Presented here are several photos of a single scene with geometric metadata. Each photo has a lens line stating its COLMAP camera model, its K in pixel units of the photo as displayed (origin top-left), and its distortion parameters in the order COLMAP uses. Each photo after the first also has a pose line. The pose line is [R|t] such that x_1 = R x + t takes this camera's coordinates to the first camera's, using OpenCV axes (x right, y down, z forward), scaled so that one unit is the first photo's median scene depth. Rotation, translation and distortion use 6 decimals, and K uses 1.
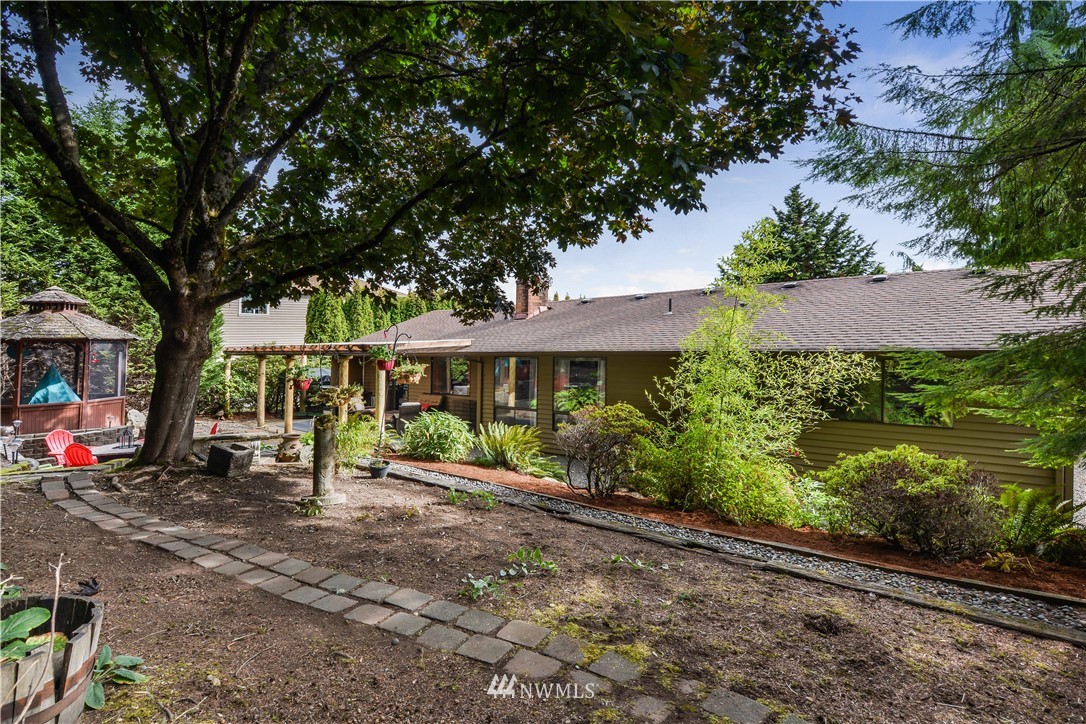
lens RADIAL K [[540.8, 0, 543.0], [0, 540.8, 362.0], [0, 0, 1]] dist [-0.029014, 0.001387]
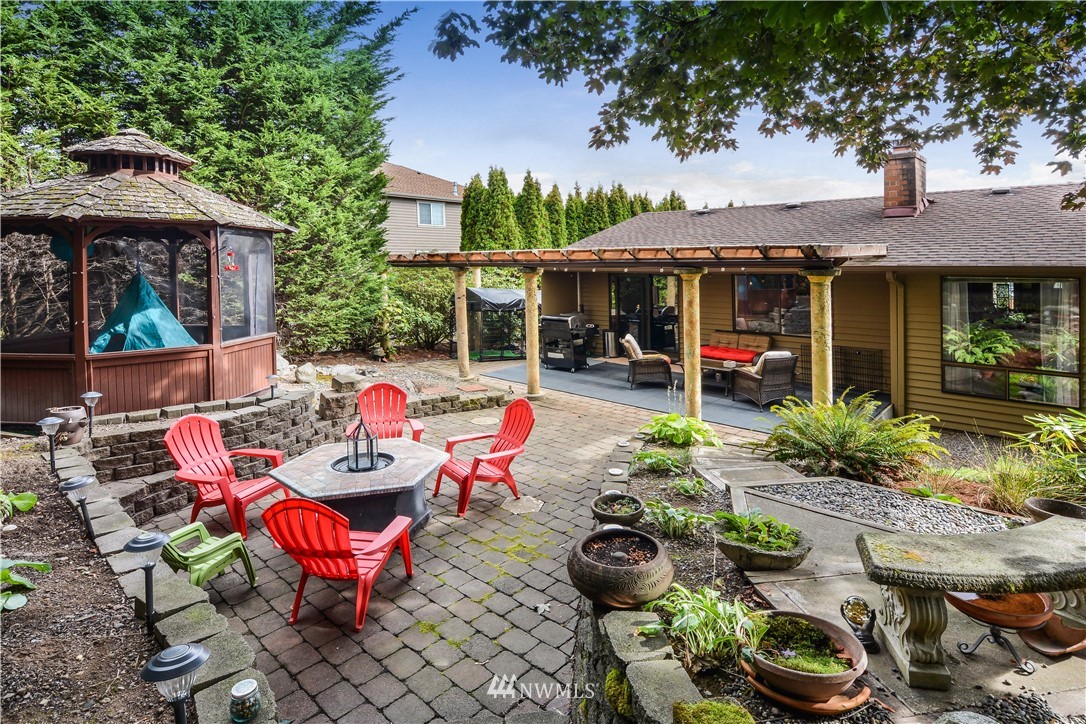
lens RADIAL K [[479.2, 0, 544.1], [0, 479.2, 329.1], [0, 0, 1]] dist [-0.001137, -0.007507]
pose [[0.999713, 0.013939, 0.019482, -0.494748], [-0.015762, 0.995180, 0.096794, 0.007563], [-0.018038, -0.097073, 0.995114, 0.472099]]
